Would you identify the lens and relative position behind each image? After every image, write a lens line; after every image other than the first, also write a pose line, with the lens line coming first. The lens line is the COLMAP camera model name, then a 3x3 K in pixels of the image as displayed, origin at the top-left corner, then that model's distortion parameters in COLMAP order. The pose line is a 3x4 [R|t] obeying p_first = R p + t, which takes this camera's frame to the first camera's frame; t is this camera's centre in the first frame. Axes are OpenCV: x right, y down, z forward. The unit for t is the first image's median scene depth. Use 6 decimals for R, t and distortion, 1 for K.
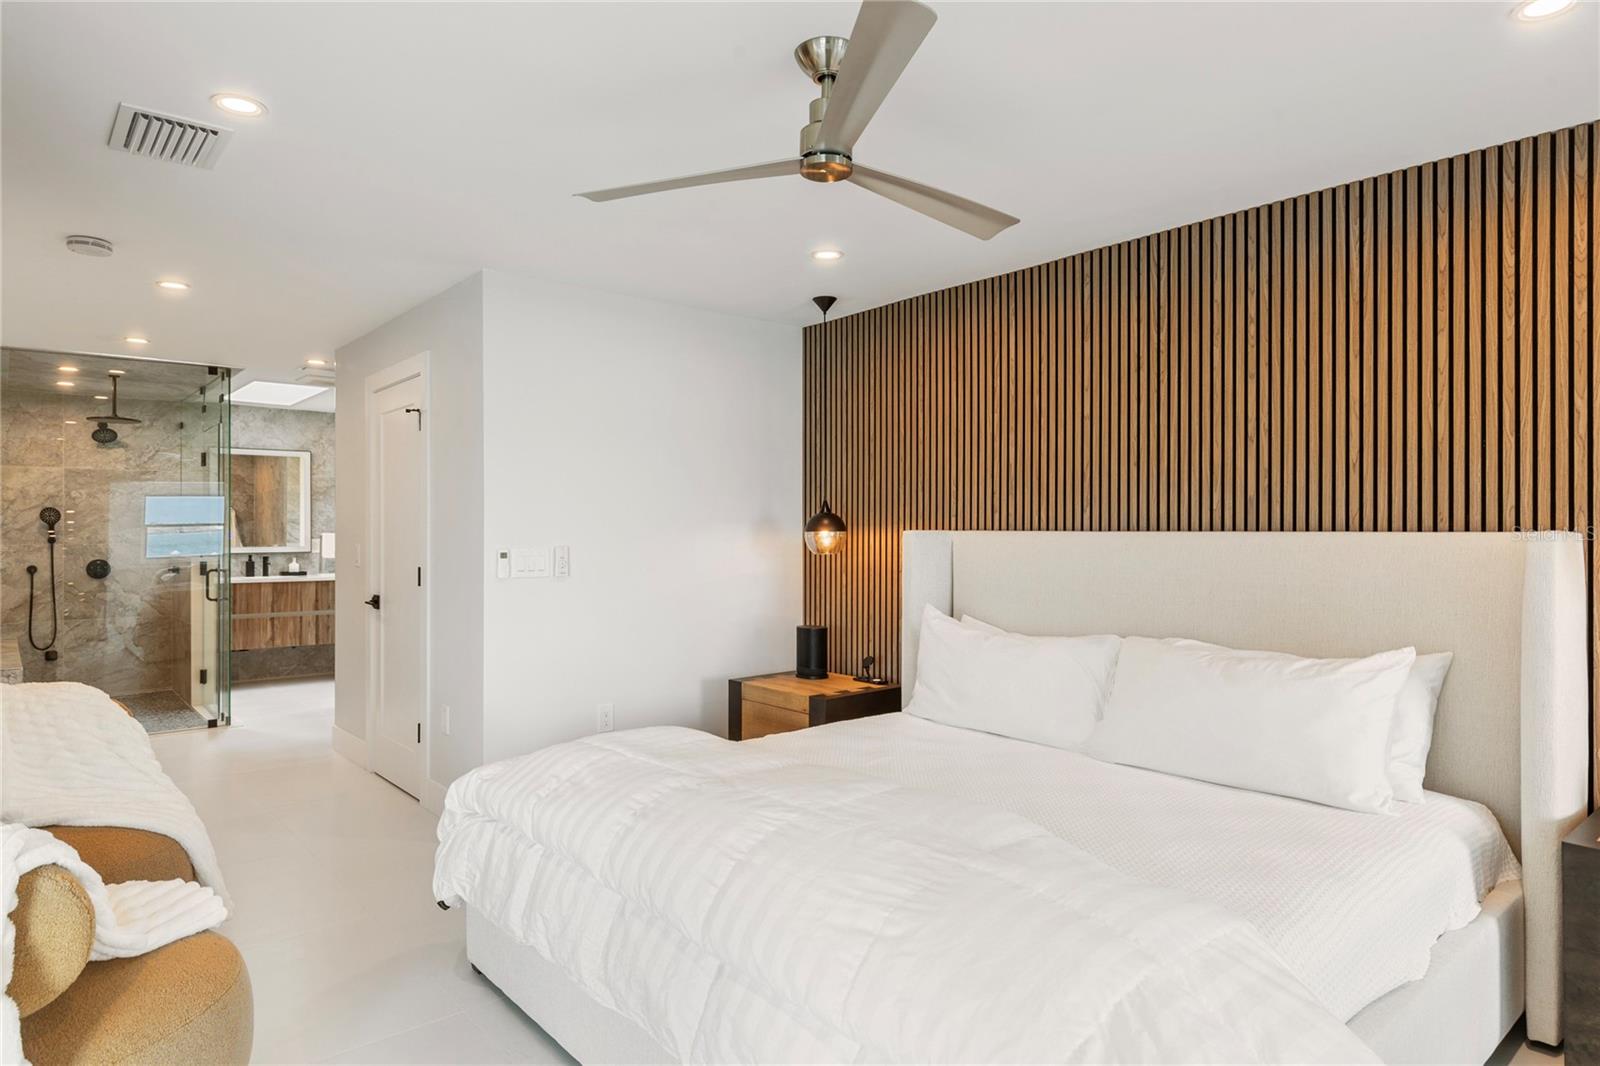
lens RADIAL K [[945.1, 0, 801.2], [0, 945.1, 528.8], [0, 0, 1]] dist [0.010284, 0.001377]
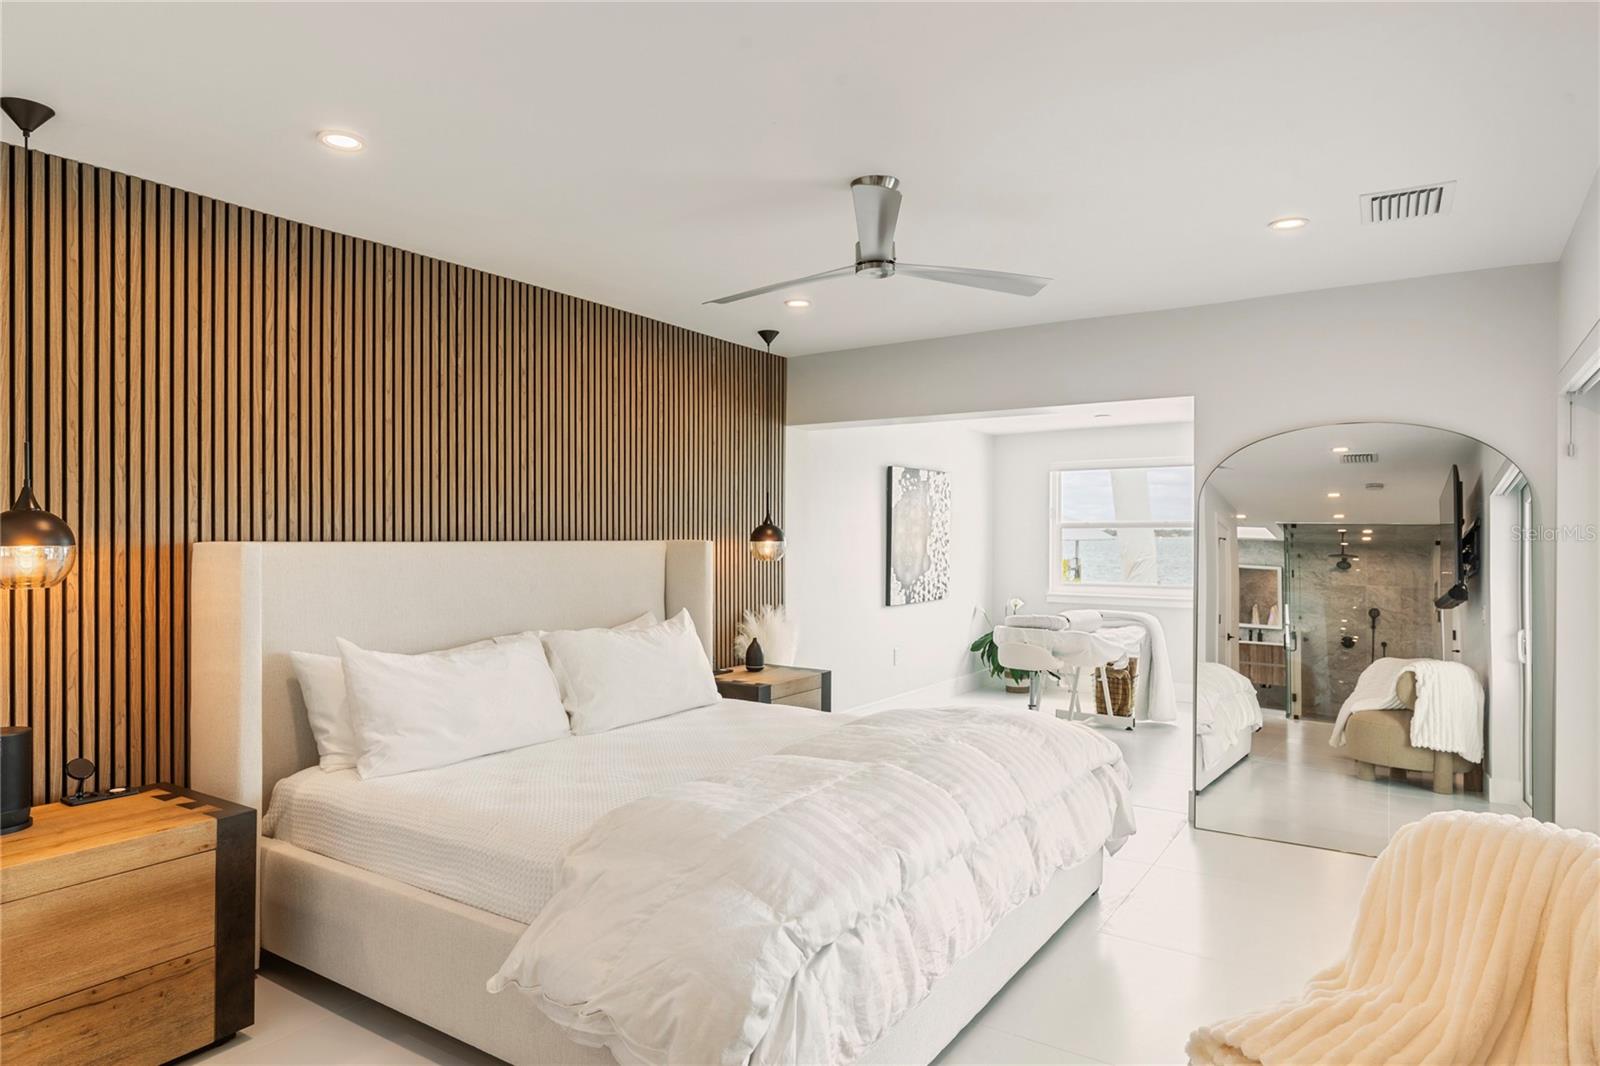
lens RADIAL K [[945.1, 0, 800.9], [0, 945.1, 536.9], [0, 0, 1]] dist [0.010284, 0.001377]
pose [[-0.274446, 0.001492, 0.961601, -0.723179], [0.001430, 0.999998, -0.001144, -0.000519], [-0.961602, 0.001061, -0.274447, 0.867480]]
